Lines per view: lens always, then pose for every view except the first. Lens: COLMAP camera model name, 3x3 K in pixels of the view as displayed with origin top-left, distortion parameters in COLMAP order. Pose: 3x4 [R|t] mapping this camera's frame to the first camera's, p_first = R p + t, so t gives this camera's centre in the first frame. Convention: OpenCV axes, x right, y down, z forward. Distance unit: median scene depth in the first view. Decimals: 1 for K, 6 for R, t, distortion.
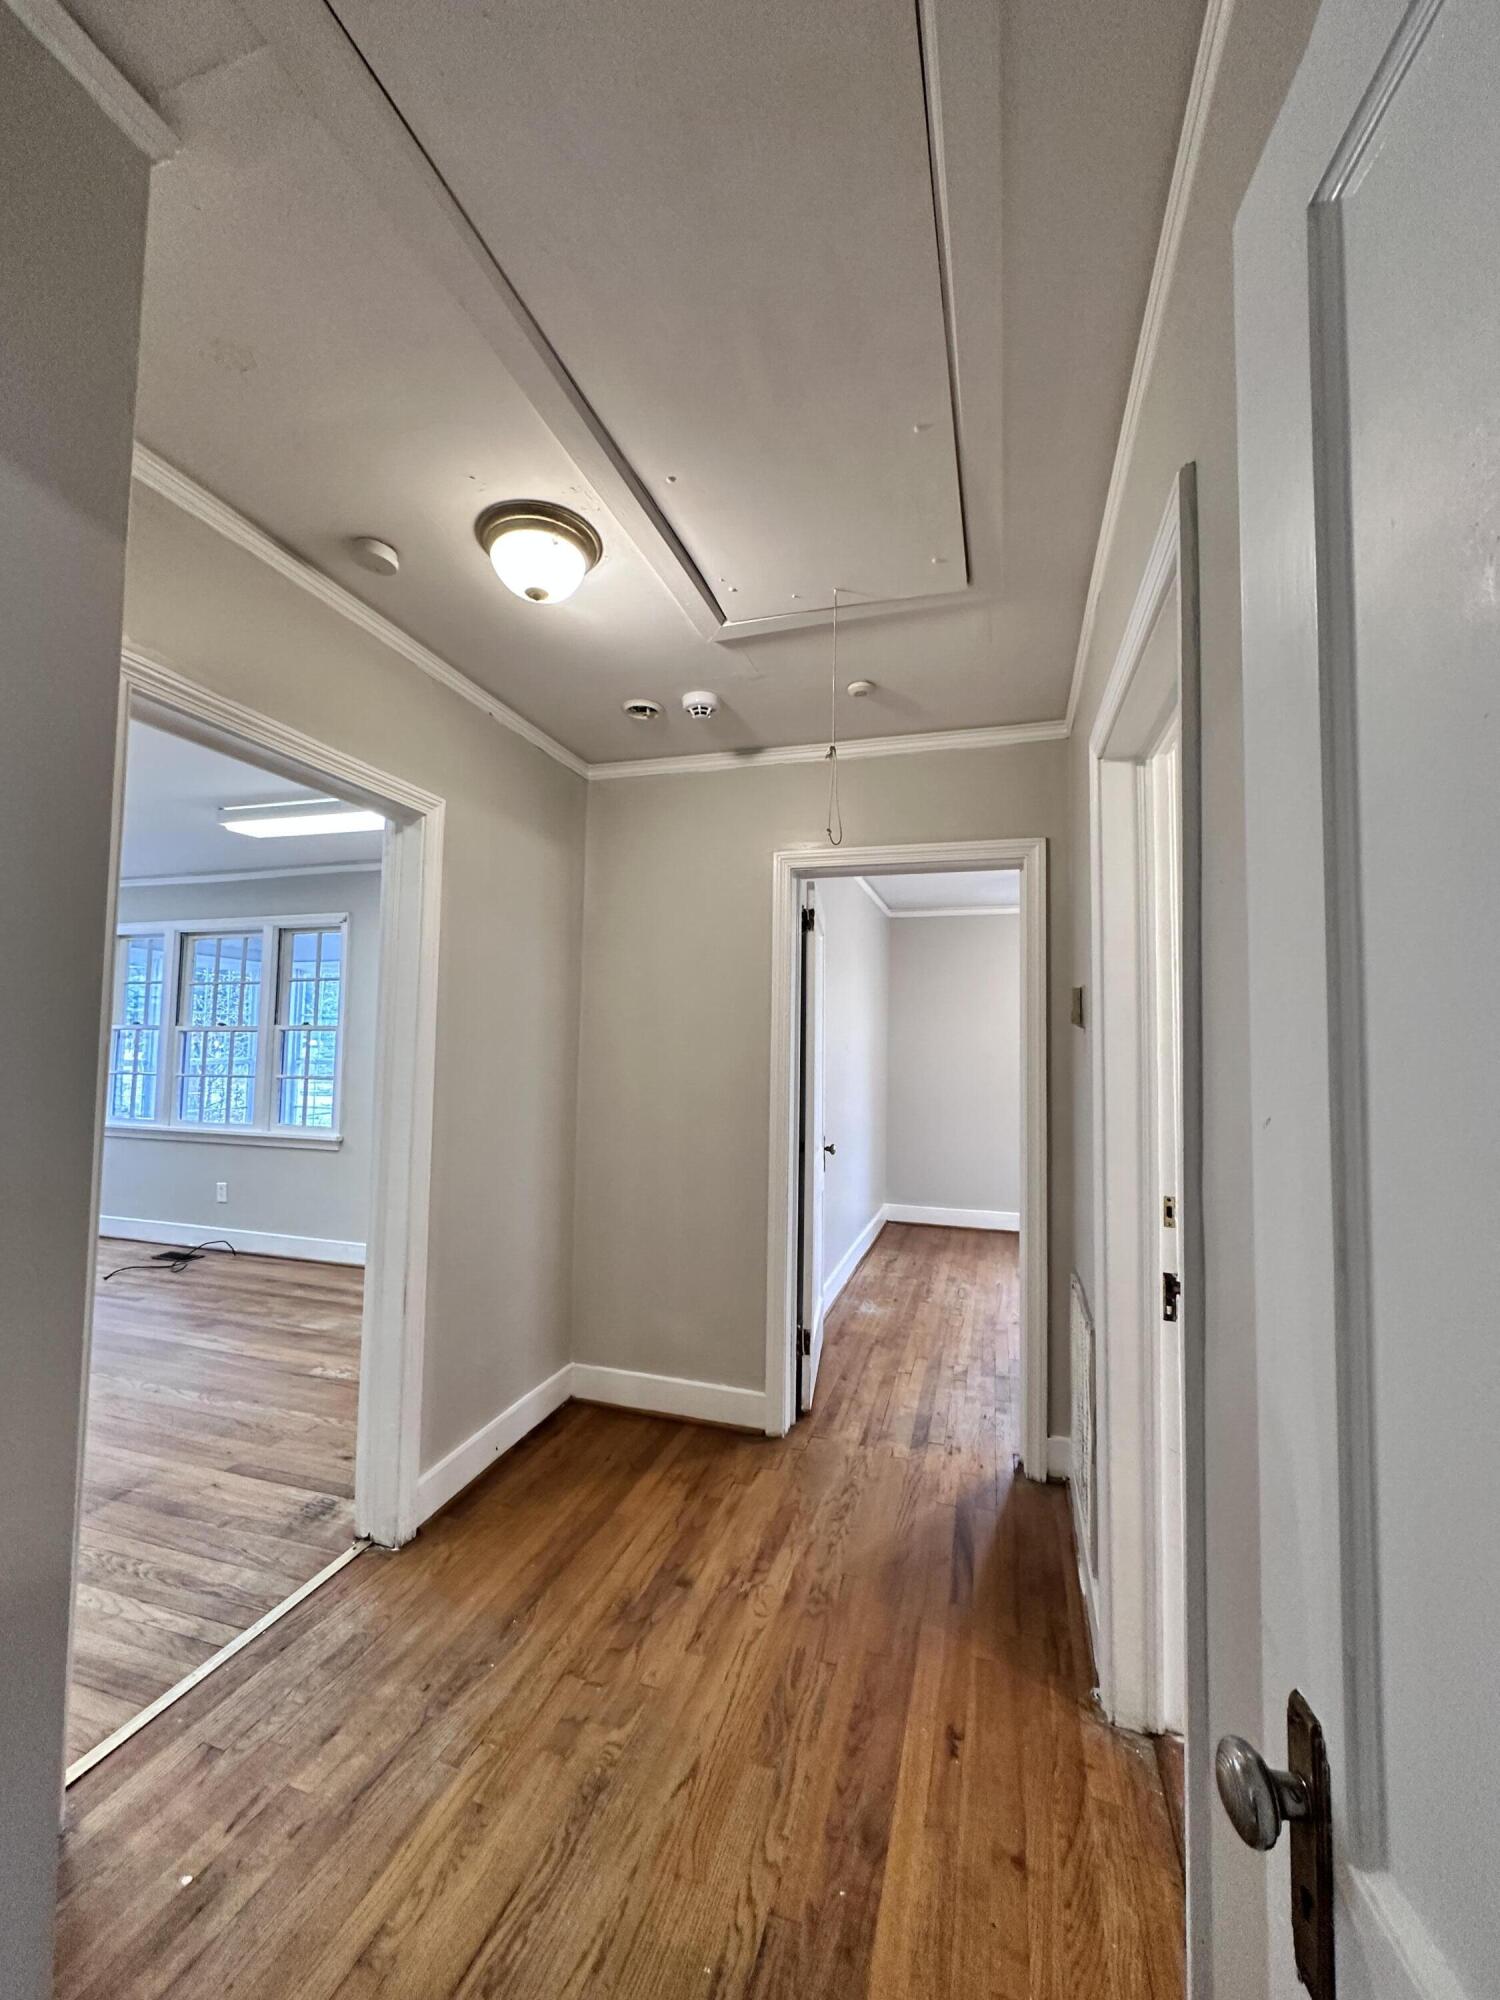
lens RADIAL K [[797.0, 0, 745.4], [0, 797.0, 1000.6], [0, 0, 1]] dist [-0.003026, 0.000742]
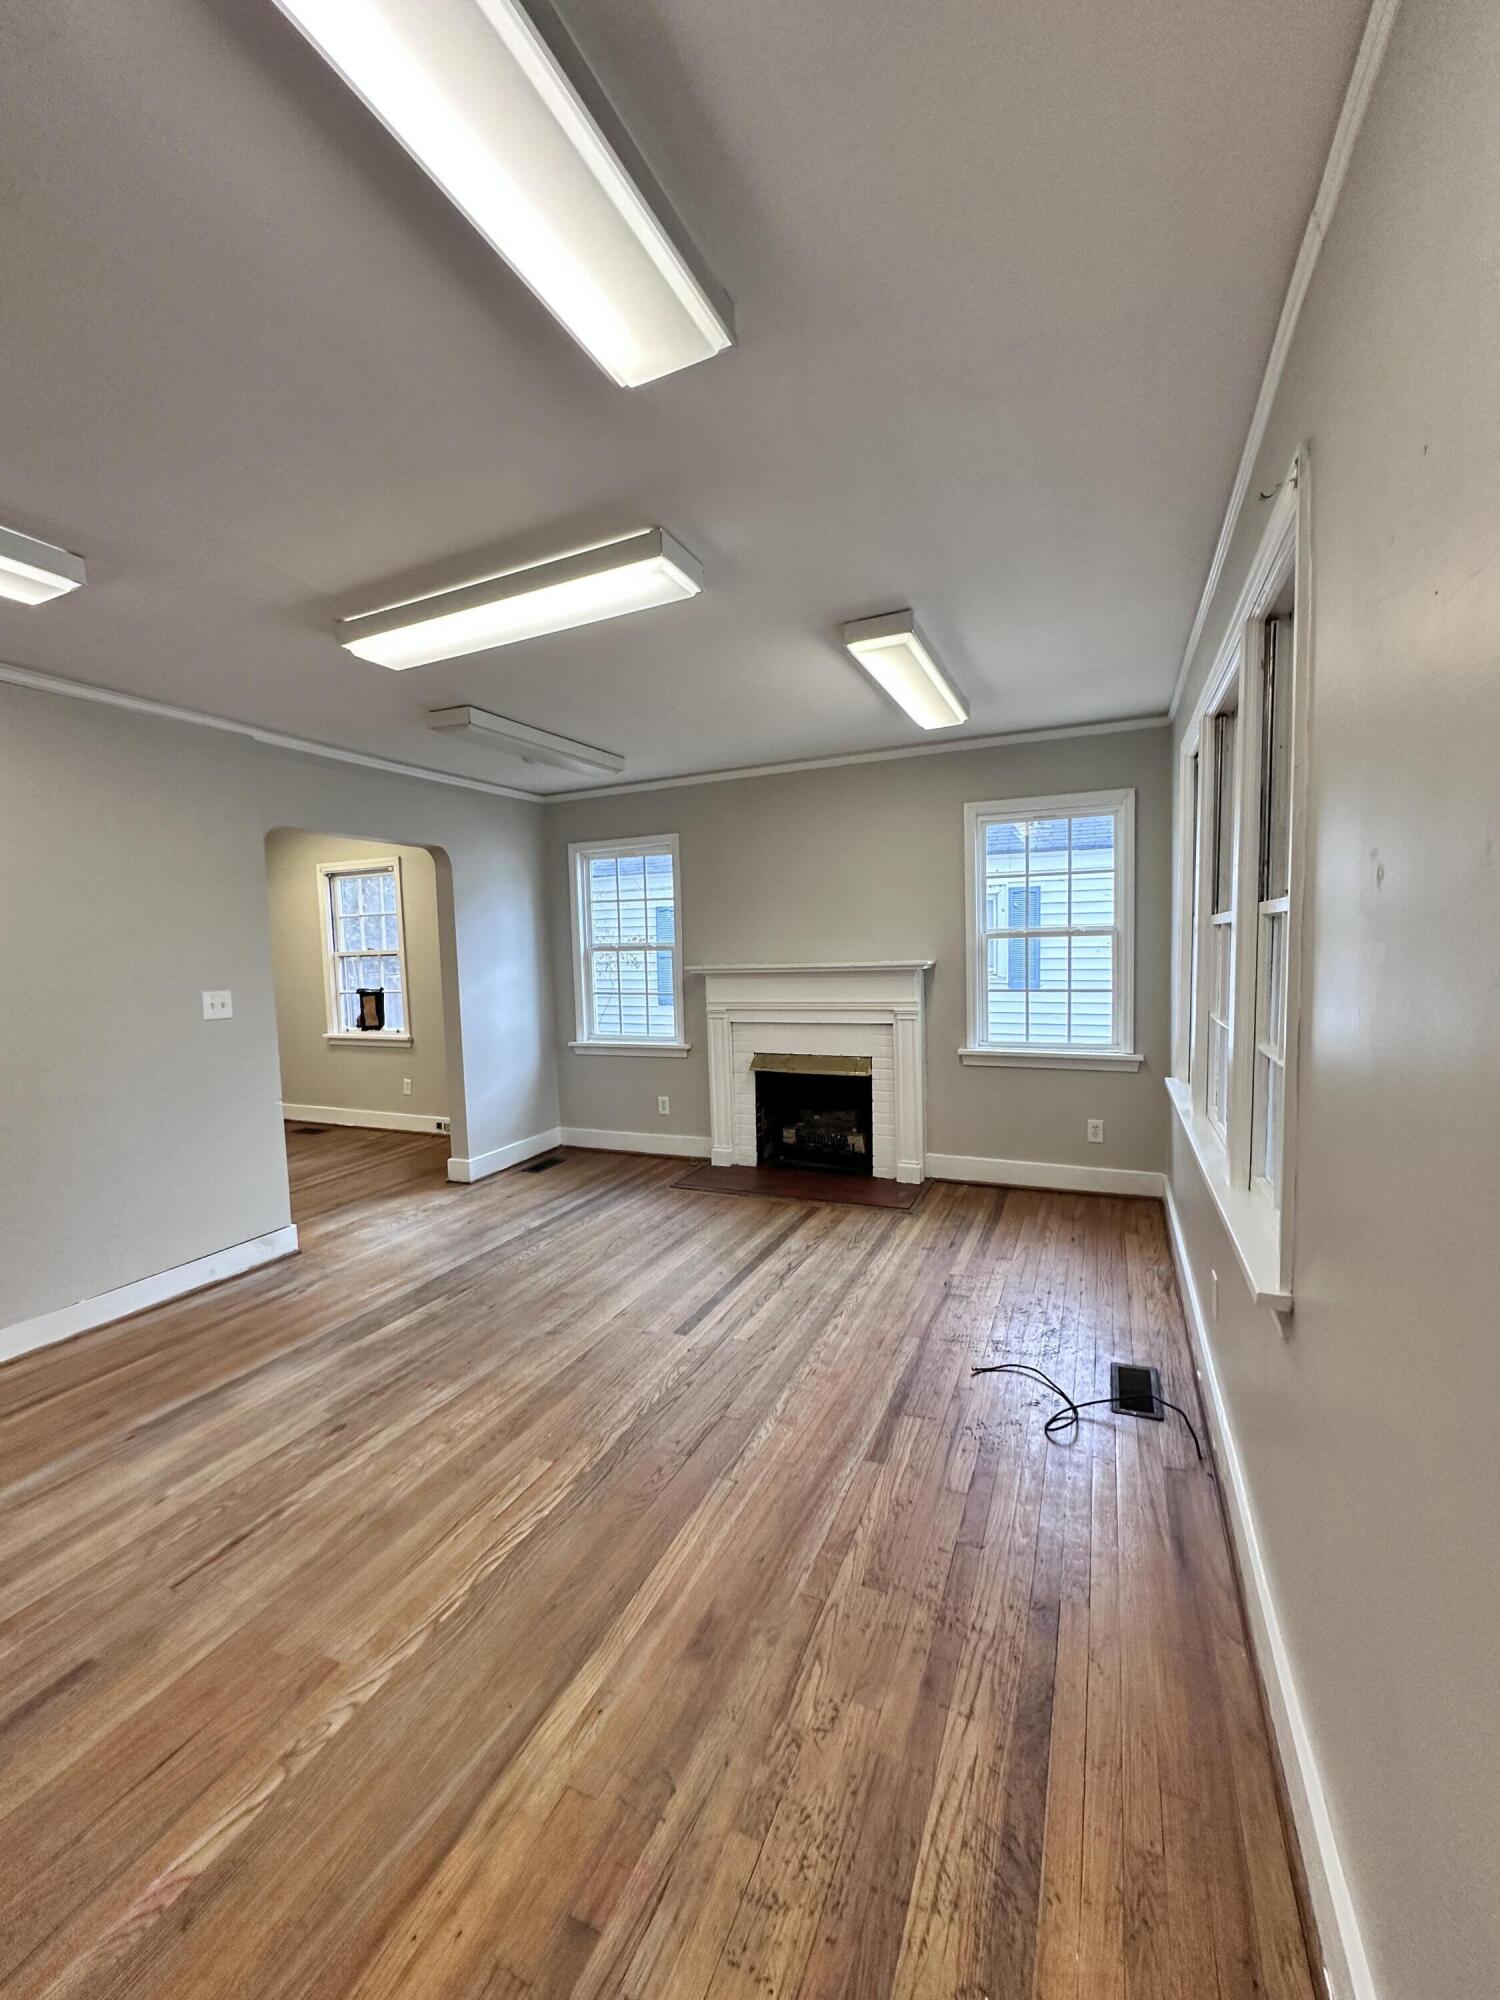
lens RADIAL K [[797.0, 0, 753.8], [0, 797.0, 998.8], [0, 0, 1]] dist [-0.003026, 0.000742]
pose [[-0.111331, 0.059966, -0.991973, -0.564639], [0.082809, 0.995266, 0.050871, 0.100637], [0.990327, -0.076480, -0.115769, 2.190930]]
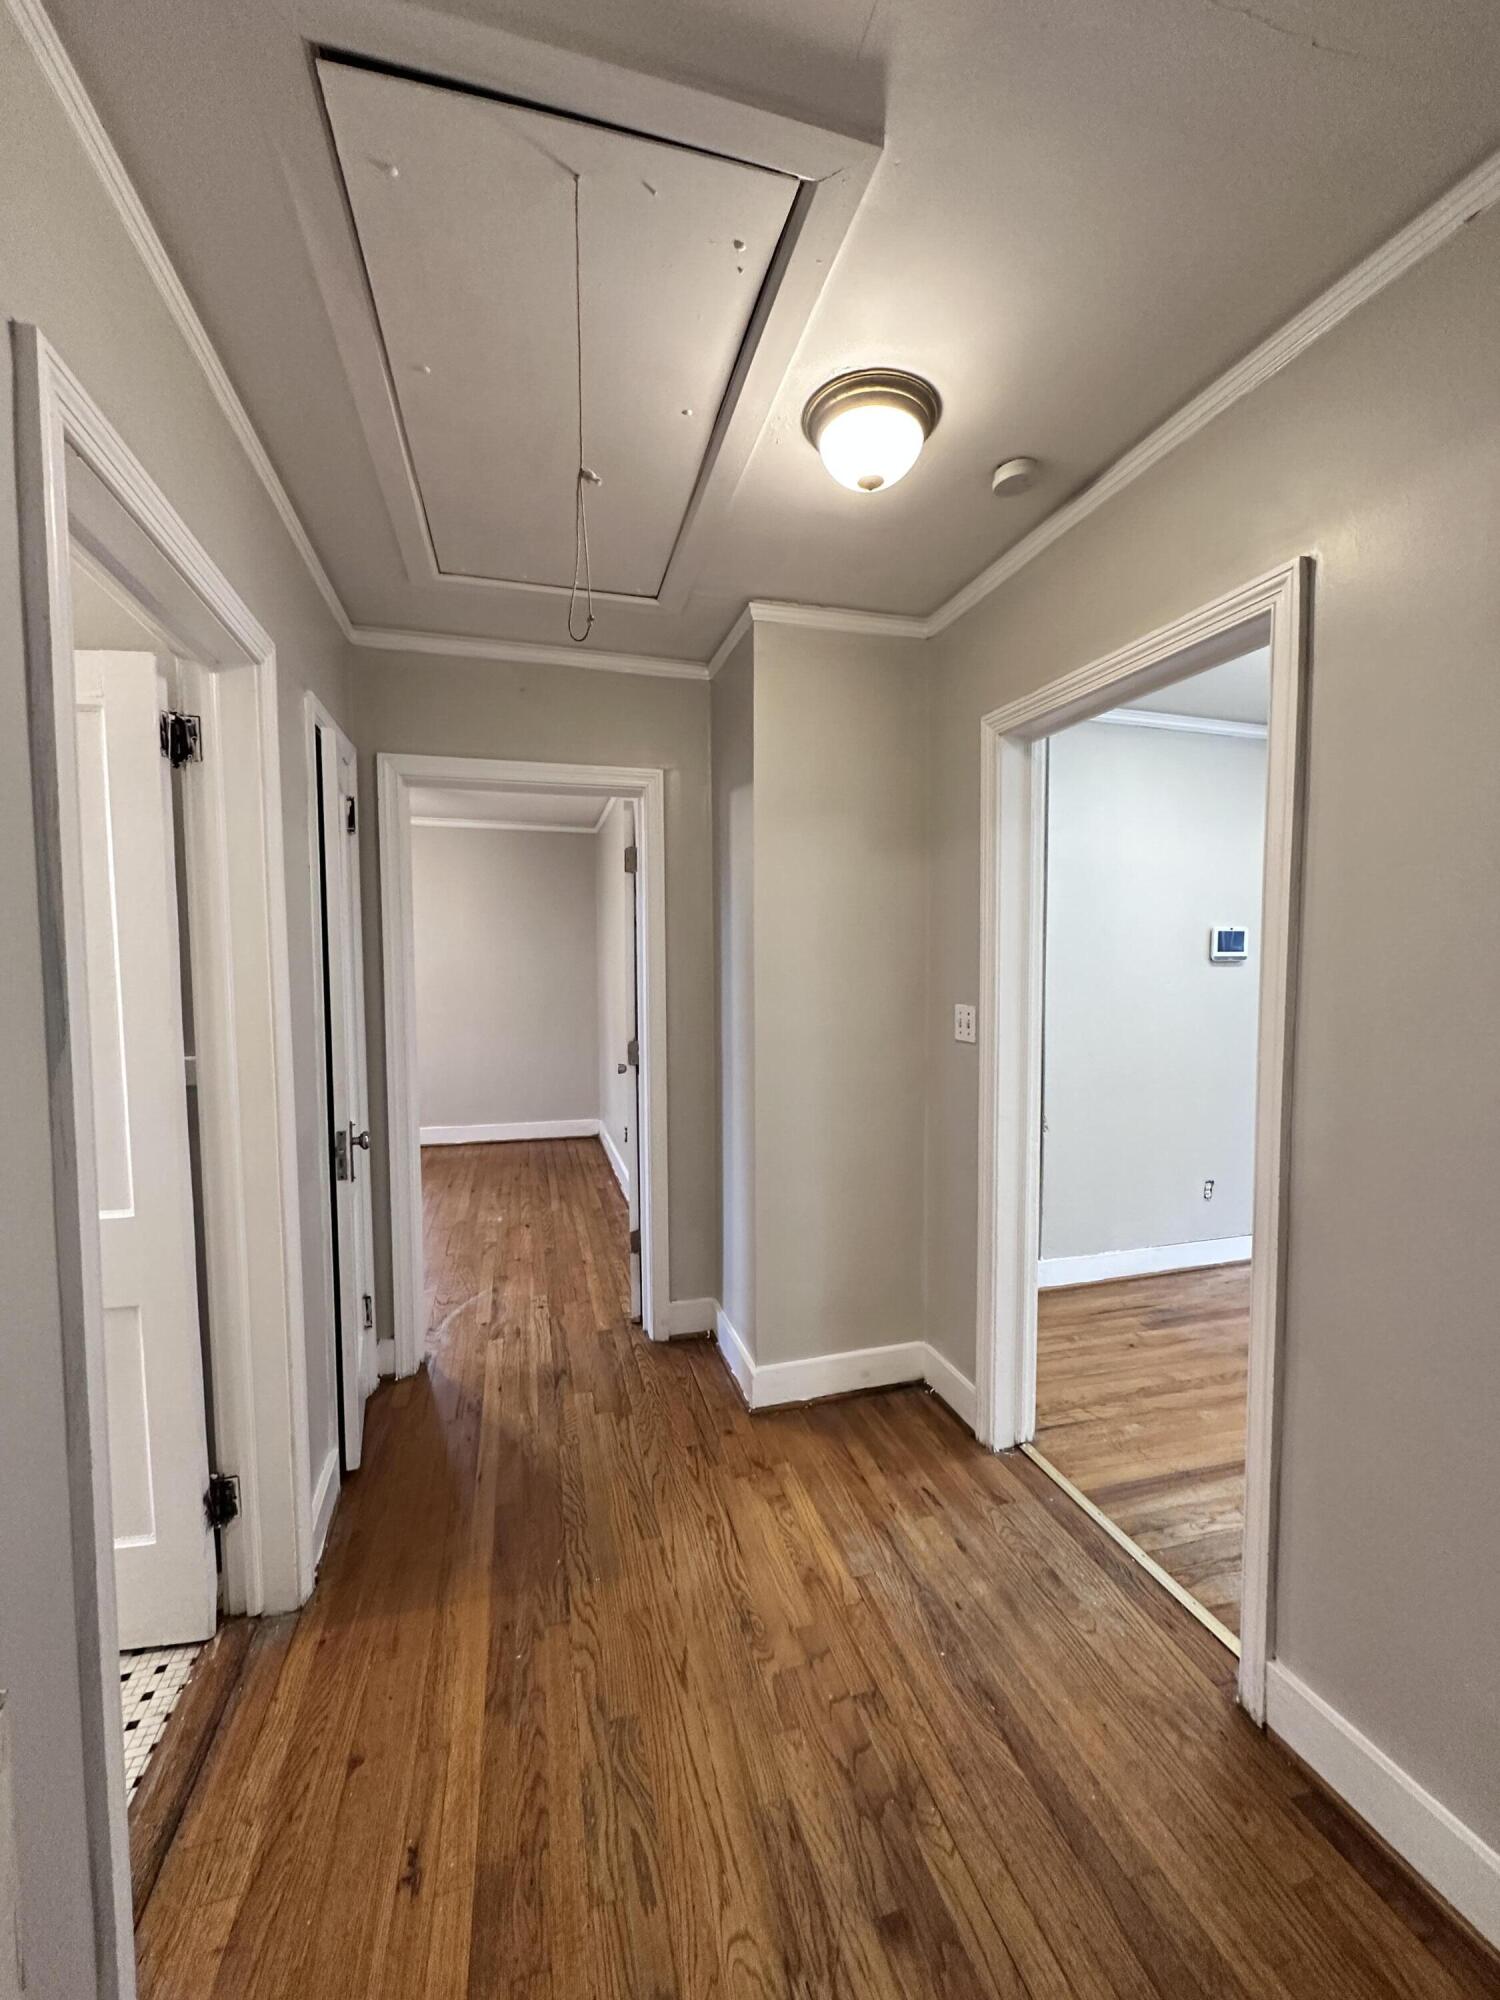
lens RADIAL K [[797.0, 0, 754.5], [0, 797.0, 1003.3], [0, 0, 1]] dist [-0.003026, 0.000742]
pose [[-0.829871, 0.017670, -0.557676, 0.330424], [0.023346, 0.999723, -0.003064, 0.075777], [0.557467, -0.015562, -0.830053, 1.515886]]
